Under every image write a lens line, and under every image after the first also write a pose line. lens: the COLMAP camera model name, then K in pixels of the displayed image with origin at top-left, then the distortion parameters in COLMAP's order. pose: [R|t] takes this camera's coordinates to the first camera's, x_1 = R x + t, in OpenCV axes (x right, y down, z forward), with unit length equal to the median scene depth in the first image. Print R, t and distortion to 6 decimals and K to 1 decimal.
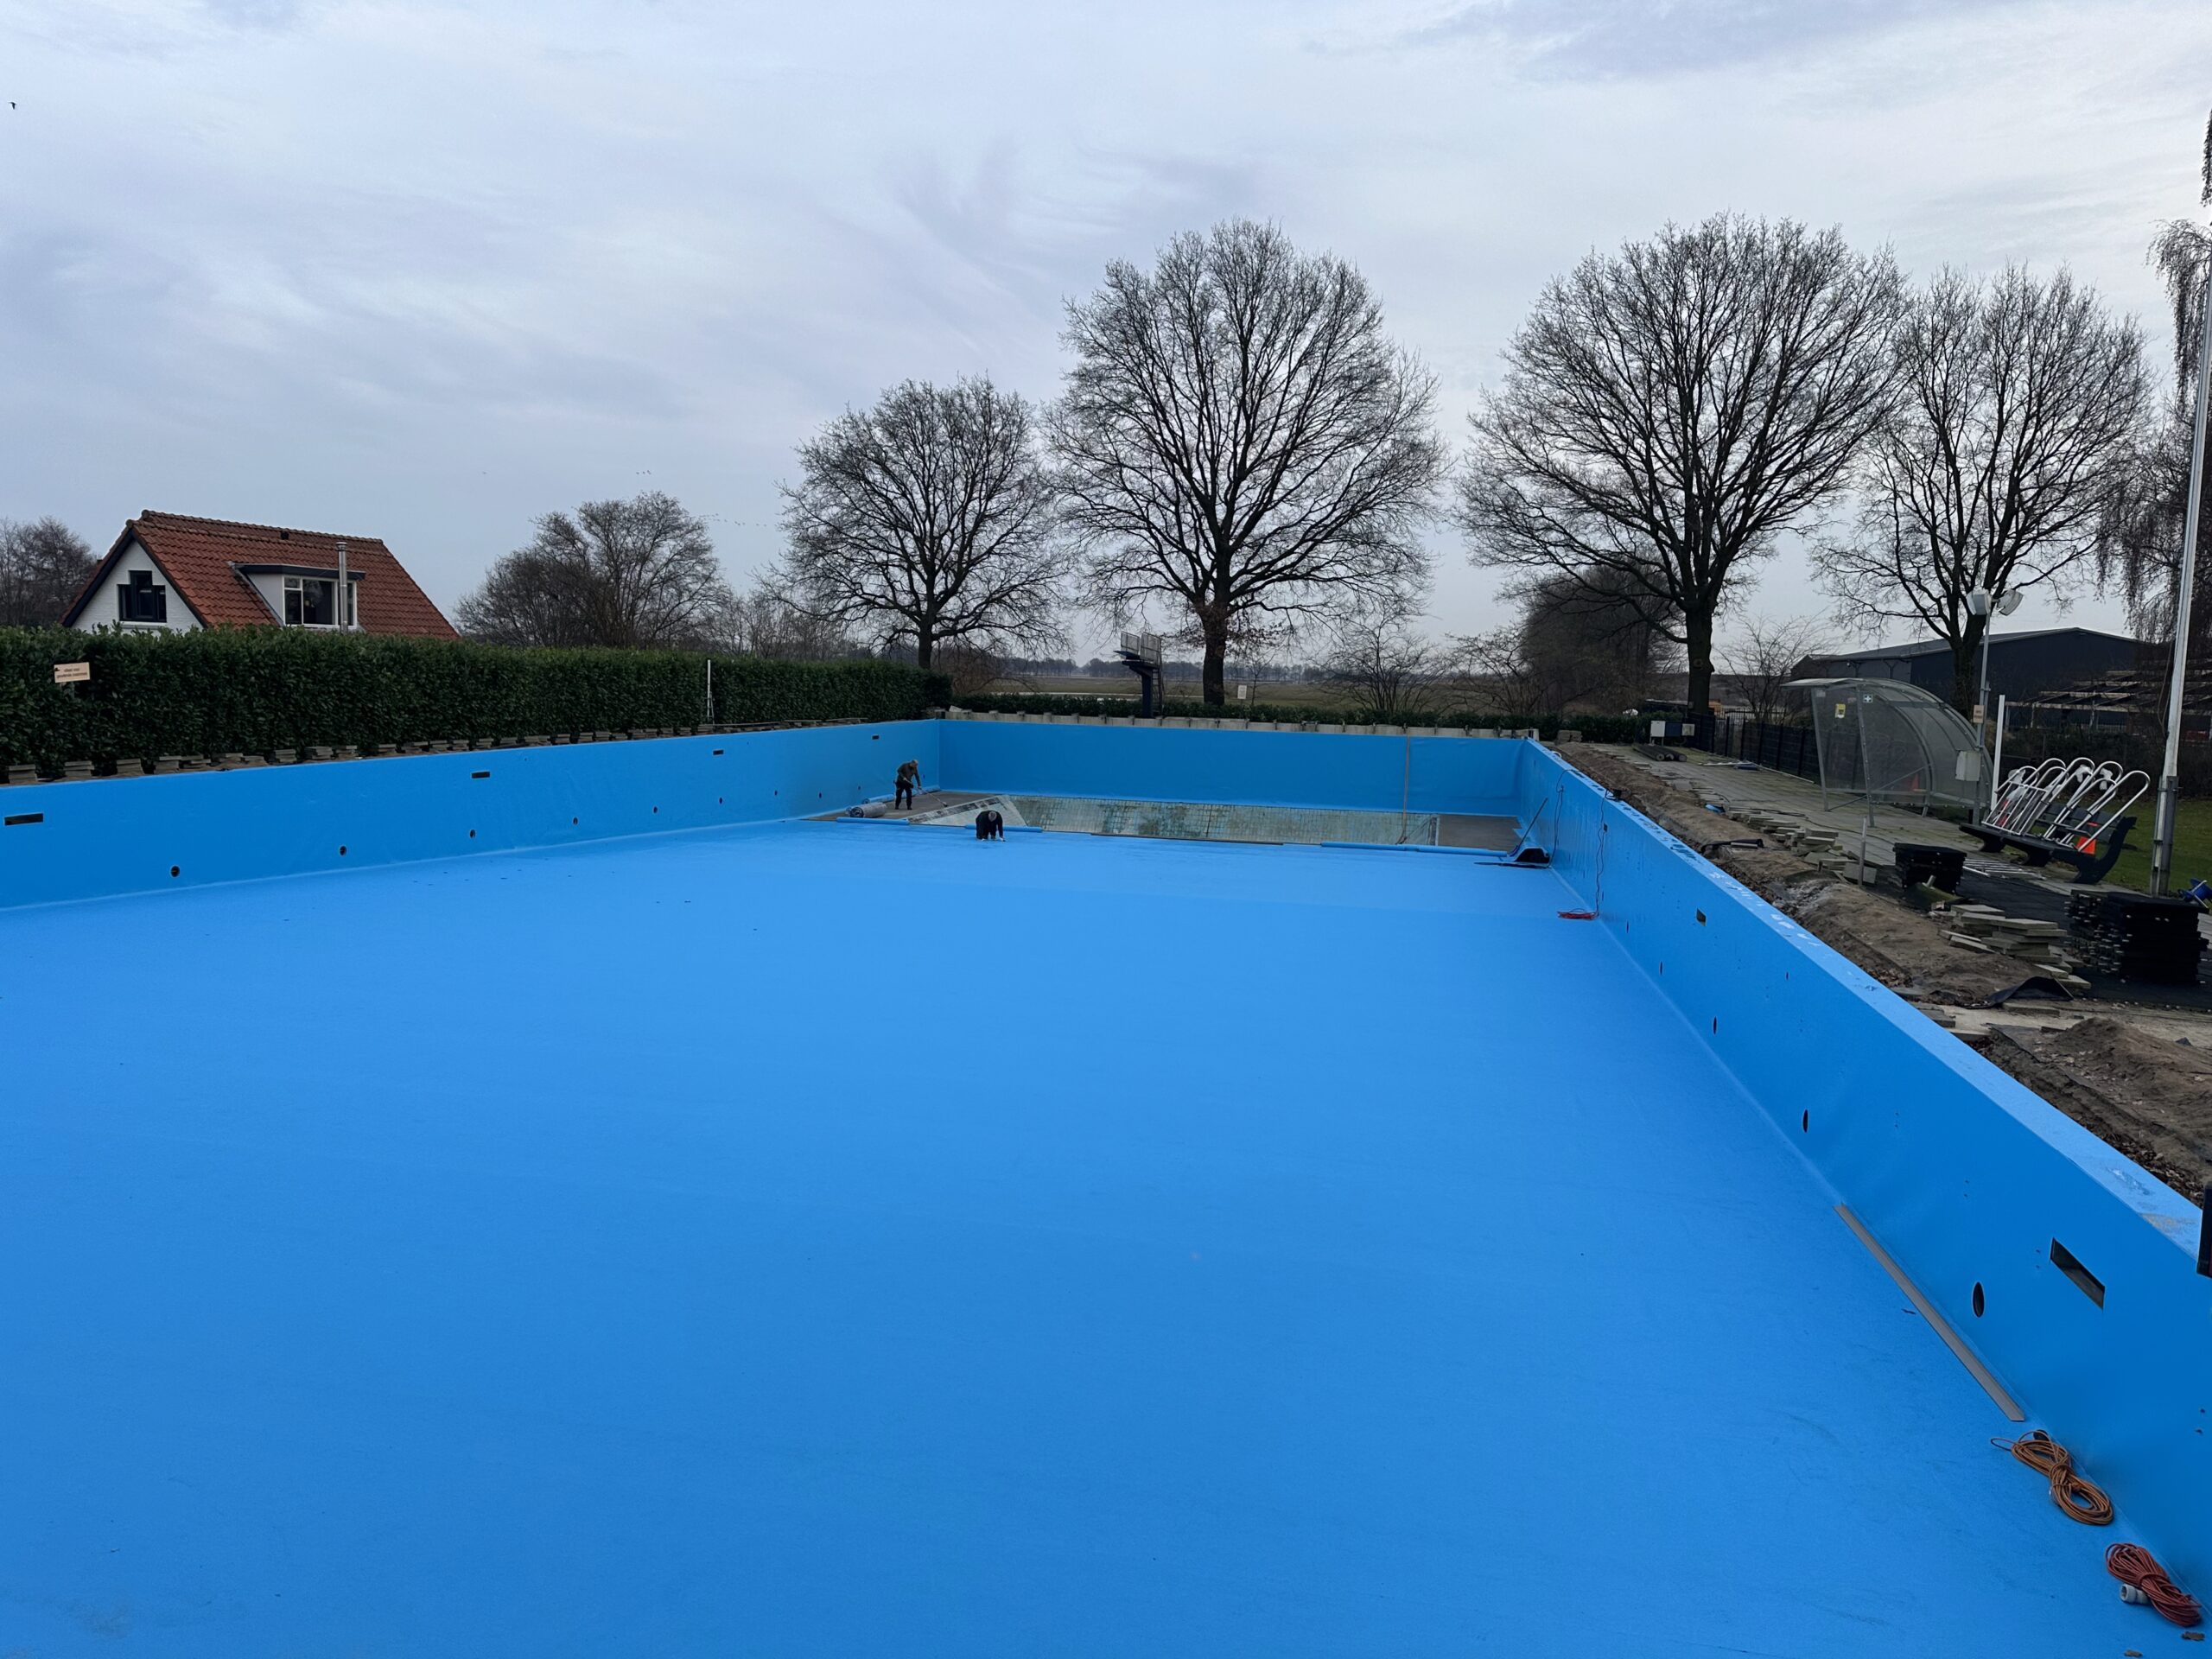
lens RADIAL K [[1559.3, 0, 1106.0], [0, 1559.3, 829.5], [0, 0, 1]] dist [0.103466, -0.120690]
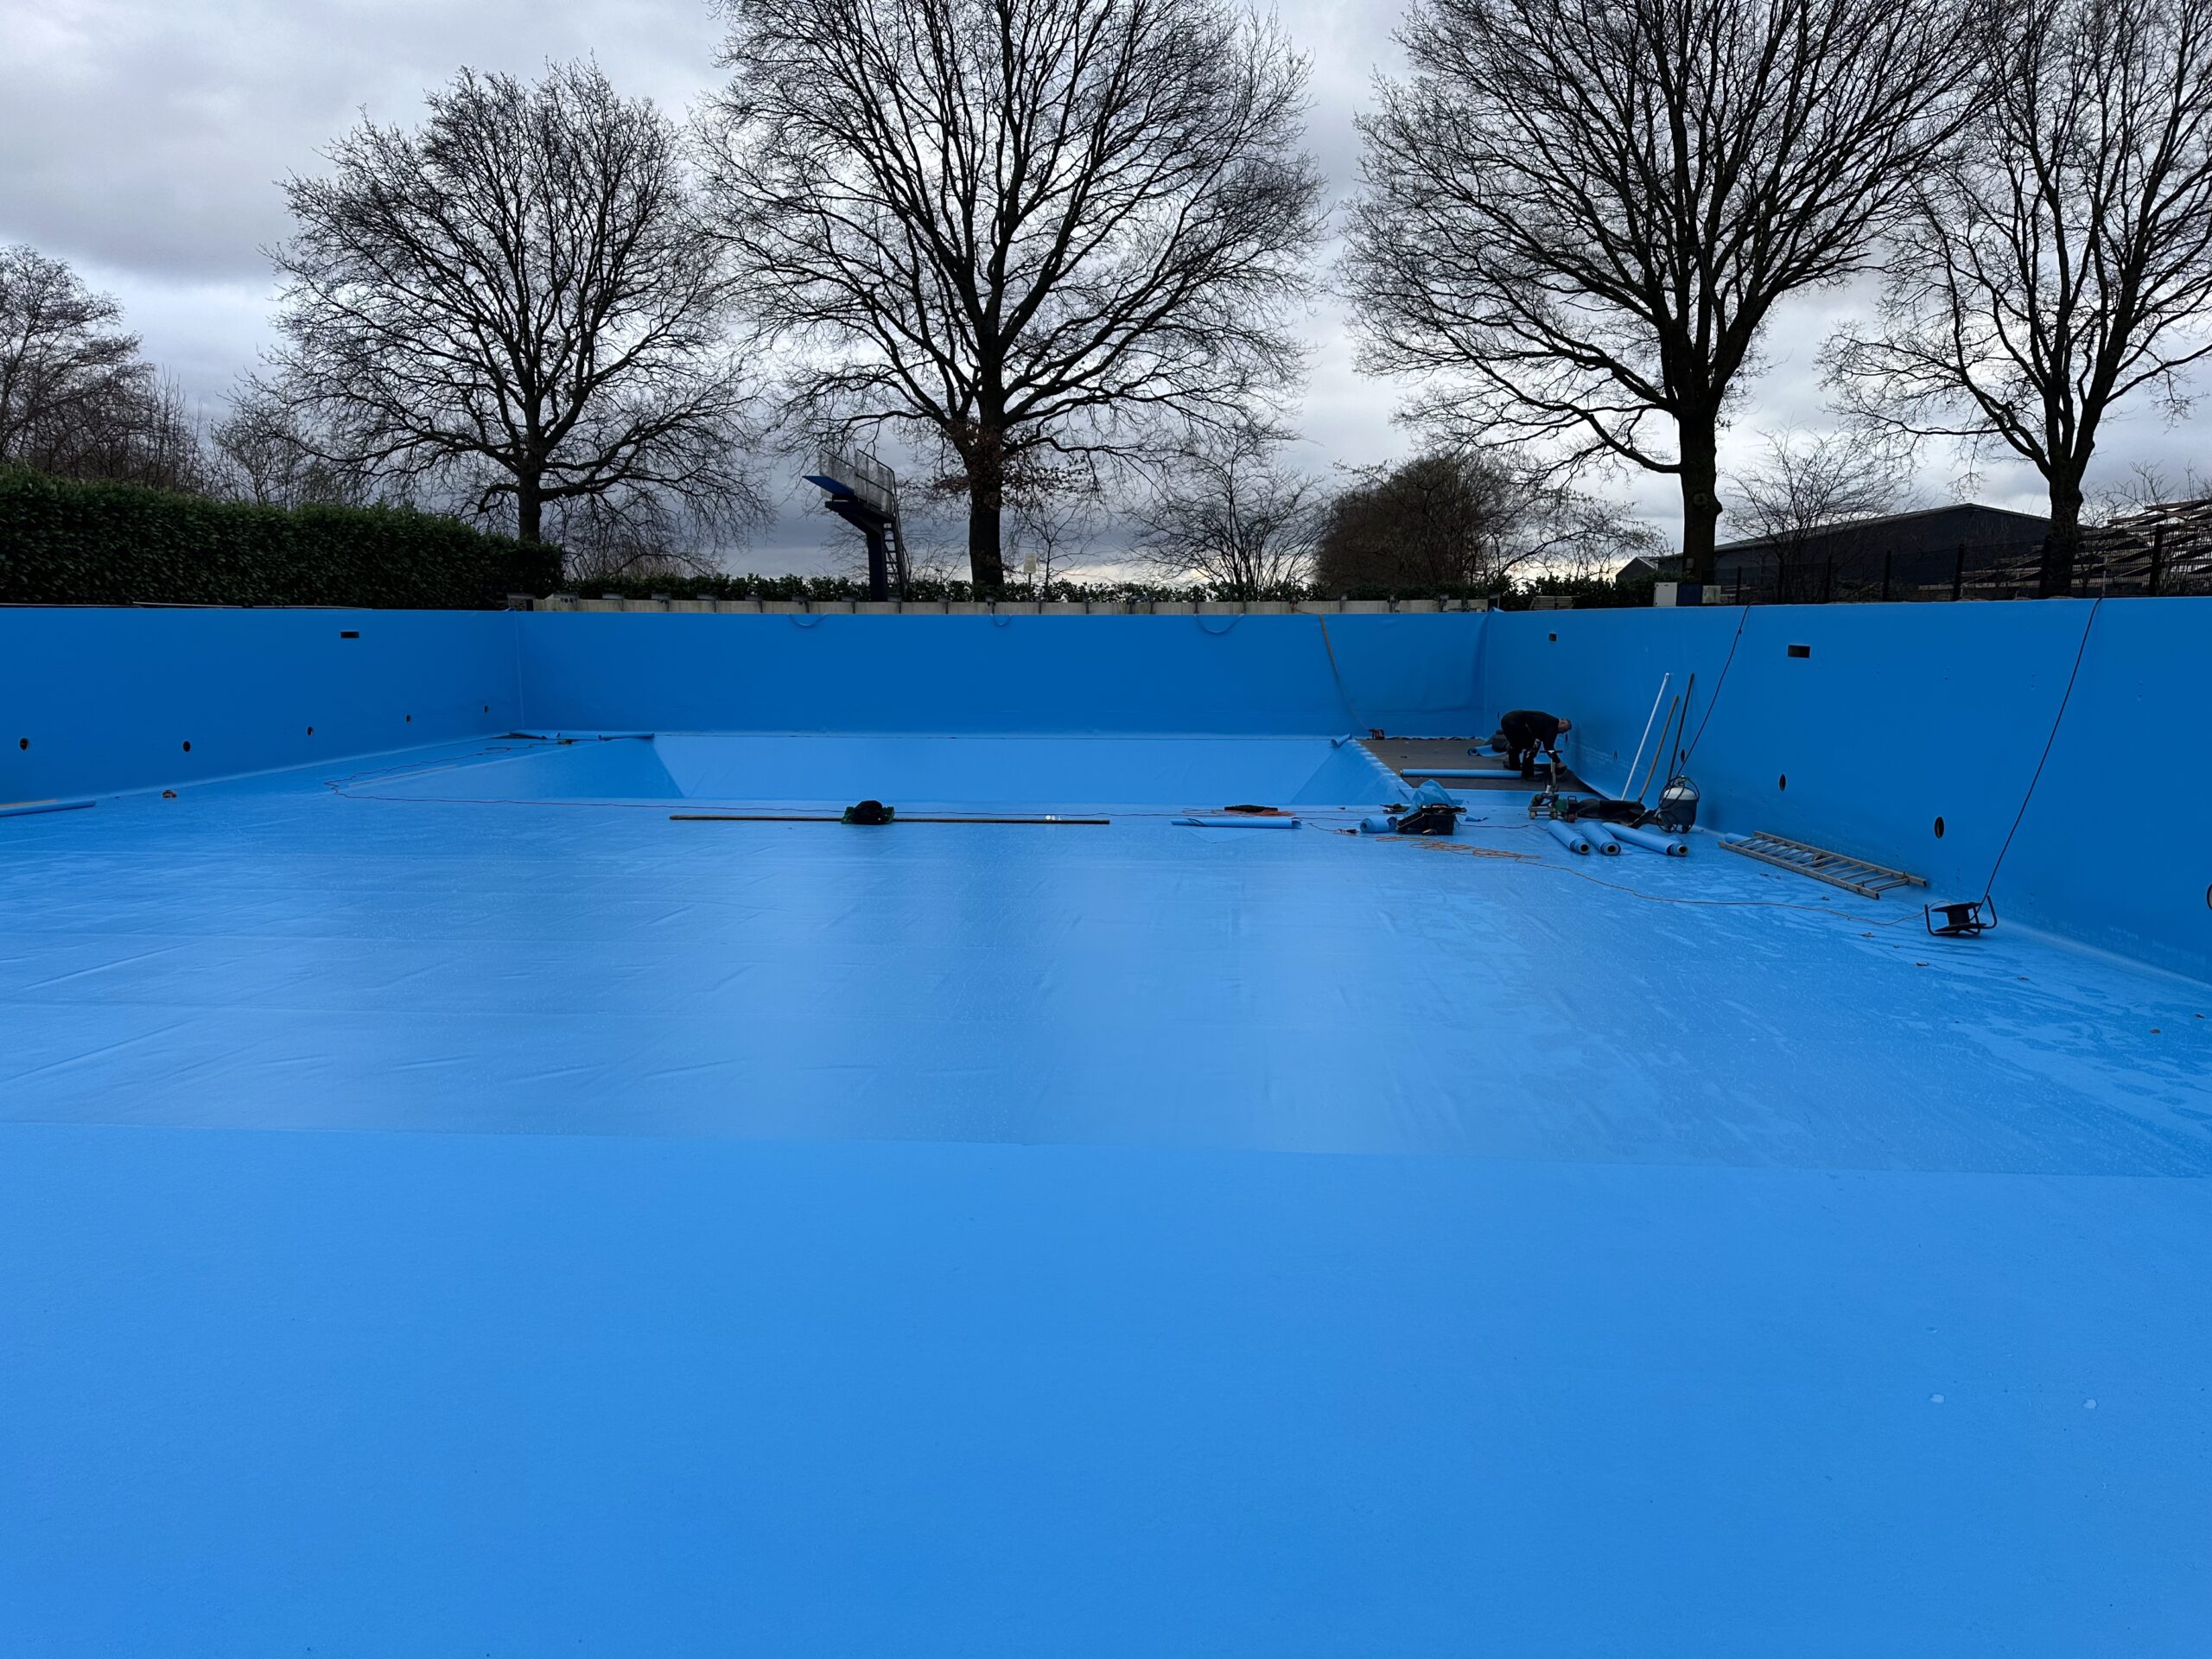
lens RADIAL K [[1559.3, 0, 1106.0], [0, 1559.3, 829.5], [0, 0, 1]] dist [0.103466, -0.120690]
pose [[0.990408, -0.046692, 0.130044, 0.028409], [0.041912, 0.998350, 0.039256, -0.002058], [-0.131662, -0.033429, 0.990731, 0.340001]]
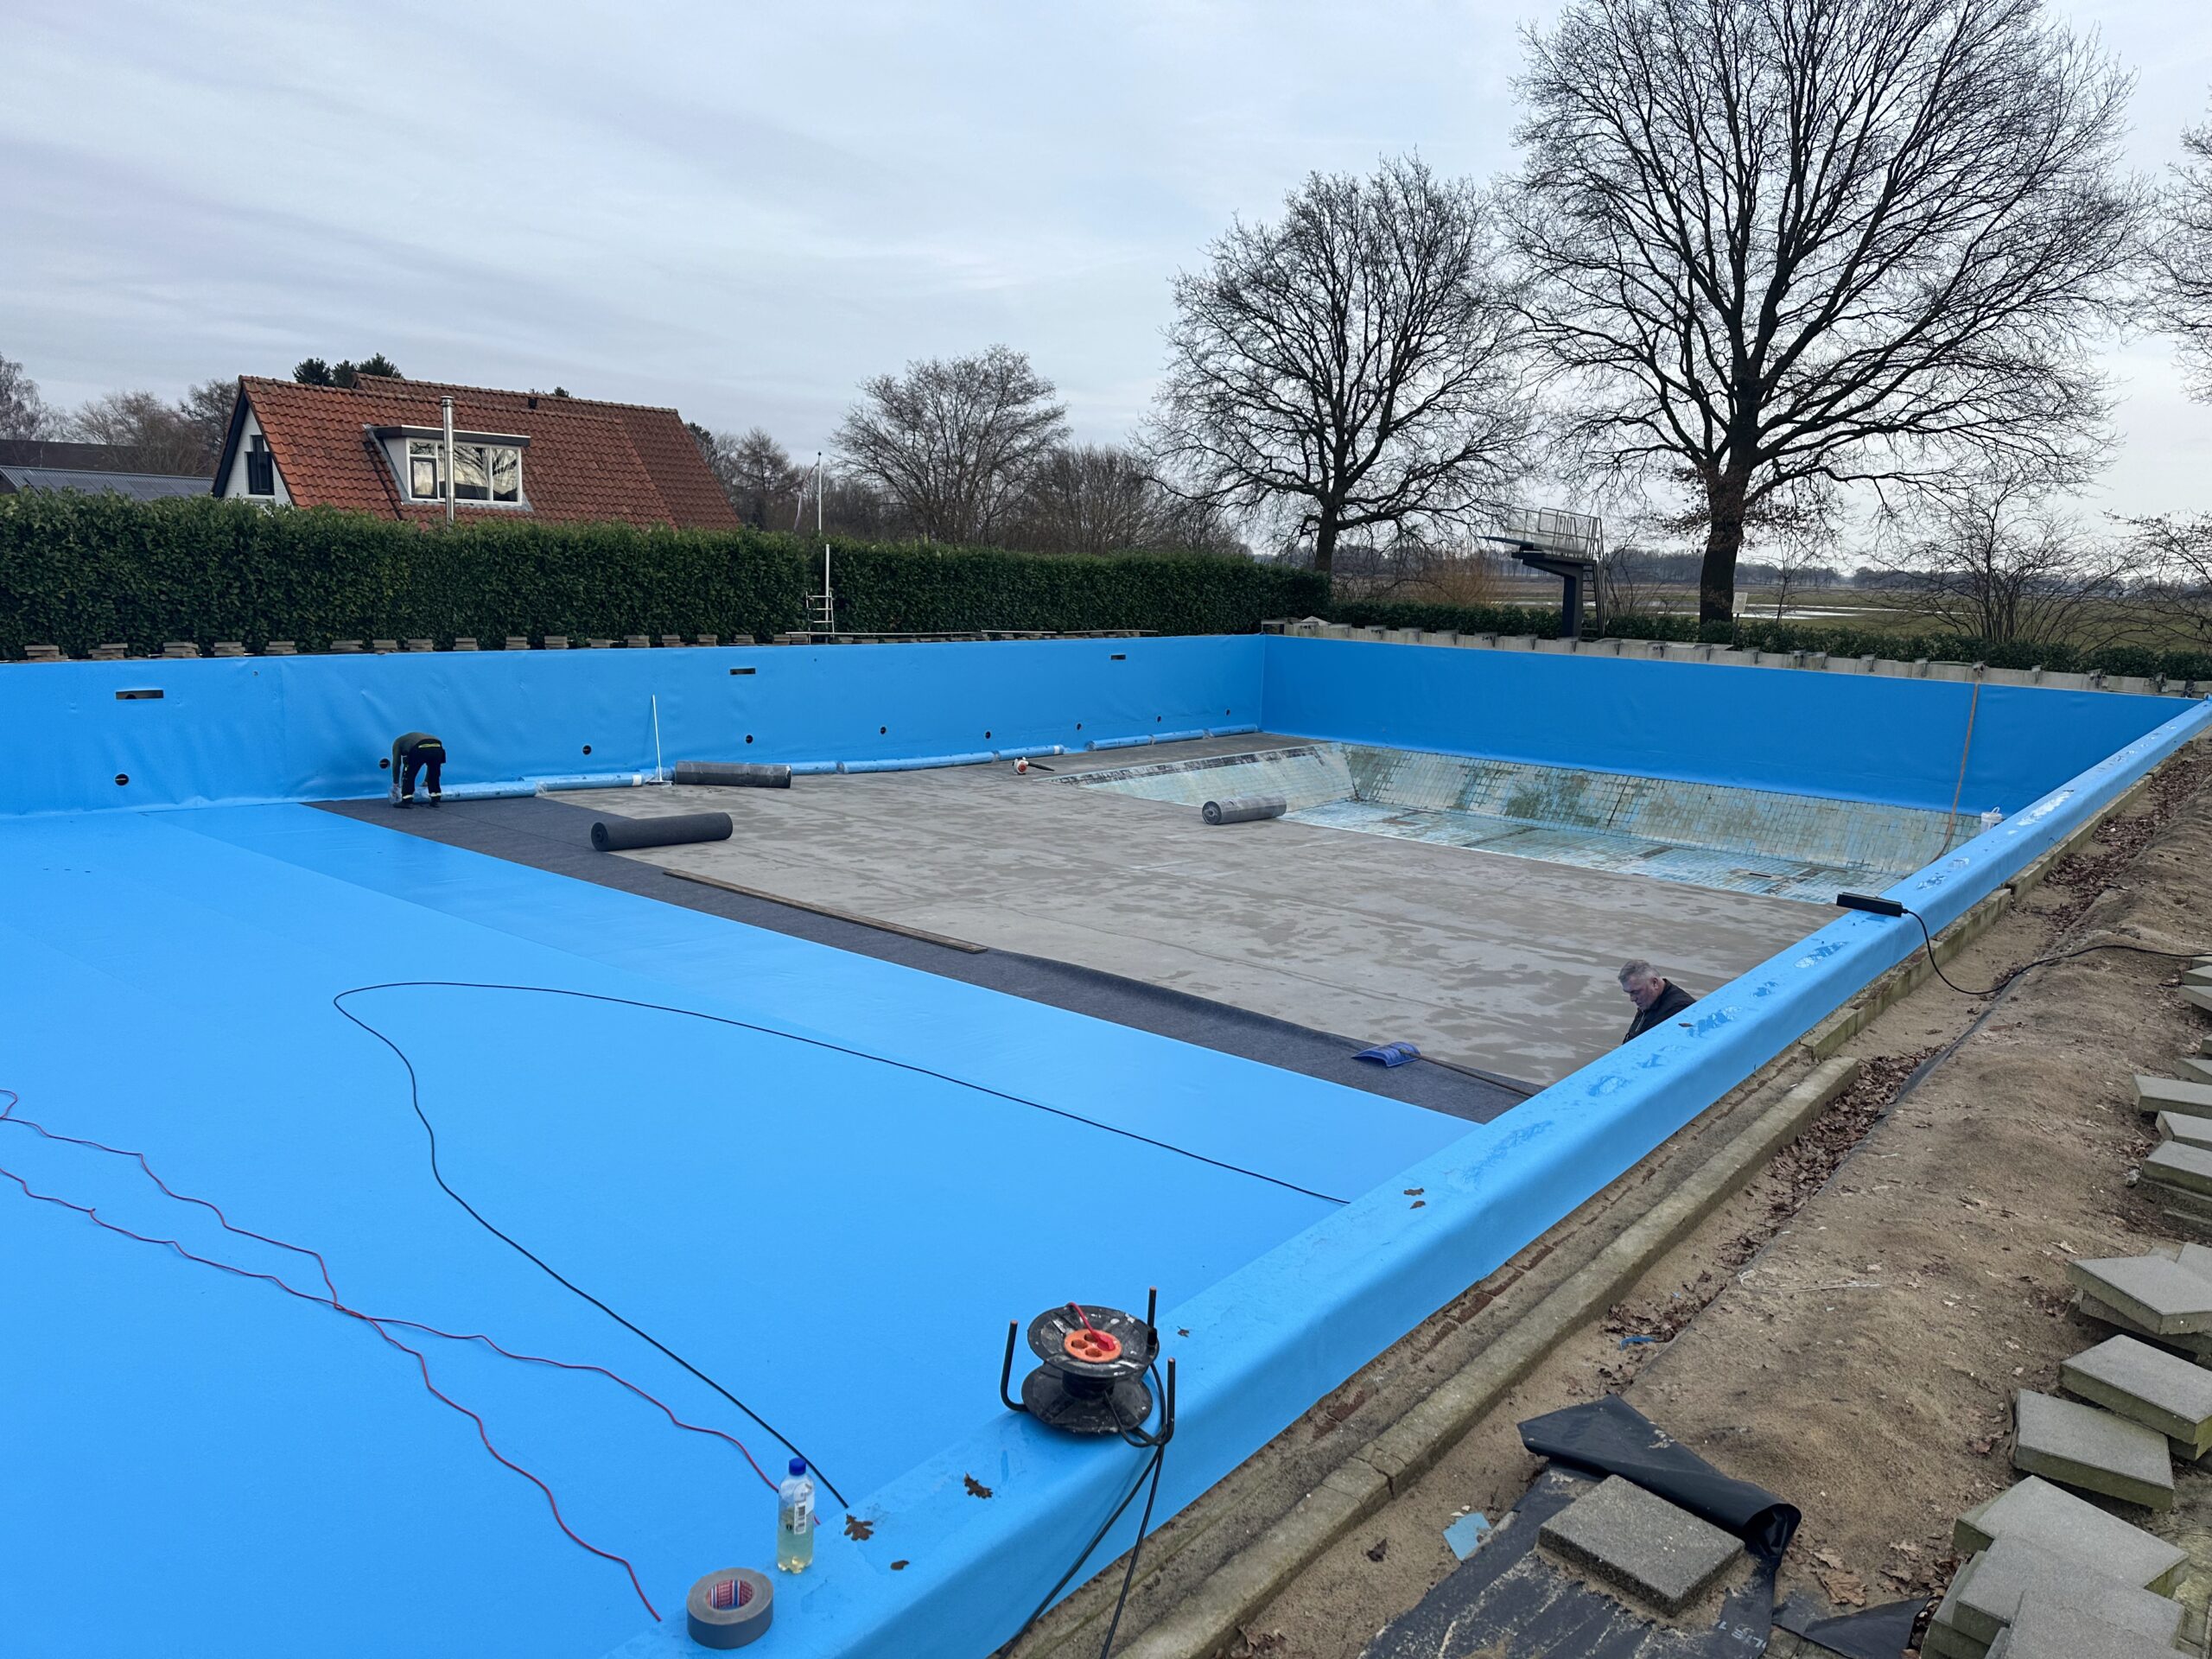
lens RADIAL K [[1559.3, 0, 1106.0], [0, 1559.3, 829.5], [0, 0, 1]] dist [0.103466, -0.120690]
pose [[0.901114, 0.082373, -0.425685, 0.131498], [-0.057802, 0.995847, 0.070345, -0.023716], [0.429712, -0.038783, 0.902133, 0.270478]]
